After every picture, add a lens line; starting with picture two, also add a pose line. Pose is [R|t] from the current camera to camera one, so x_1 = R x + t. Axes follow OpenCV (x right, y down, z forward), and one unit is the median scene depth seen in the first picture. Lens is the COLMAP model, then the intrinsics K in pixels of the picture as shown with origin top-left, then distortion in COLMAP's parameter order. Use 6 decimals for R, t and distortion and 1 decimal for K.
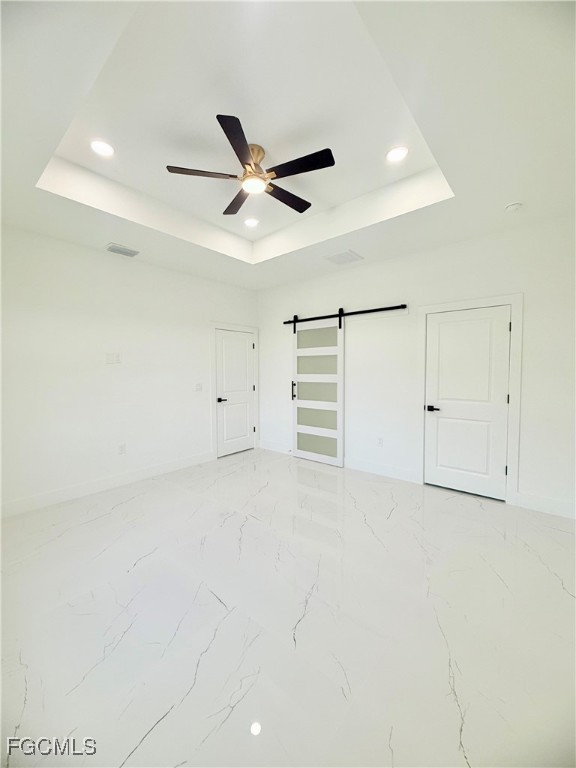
lens RADIAL K [[306.8, 0, 286.6], [0, 306.8, 383.3], [0, 0, 1]] dist [0.000301, 0.000818]
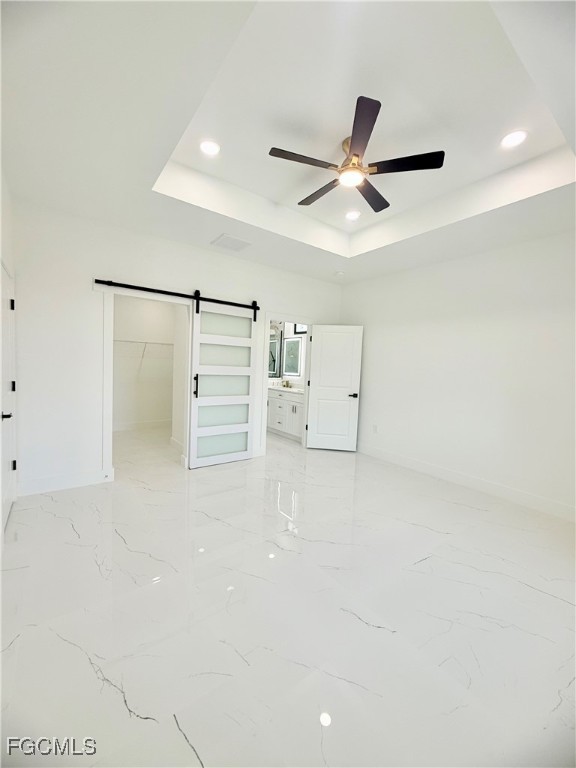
lens RADIAL K [[306.8, 0, 290.1], [0, 306.8, 382.1], [0, 0, 1]] dist [0.000301, 0.000818]
pose [[0.220512, -0.043555, 0.974411, -1.015689], [-0.003371, 0.998963, 0.045415, -0.033358], [-0.975378, -0.013299, 0.220137, 0.861775]]
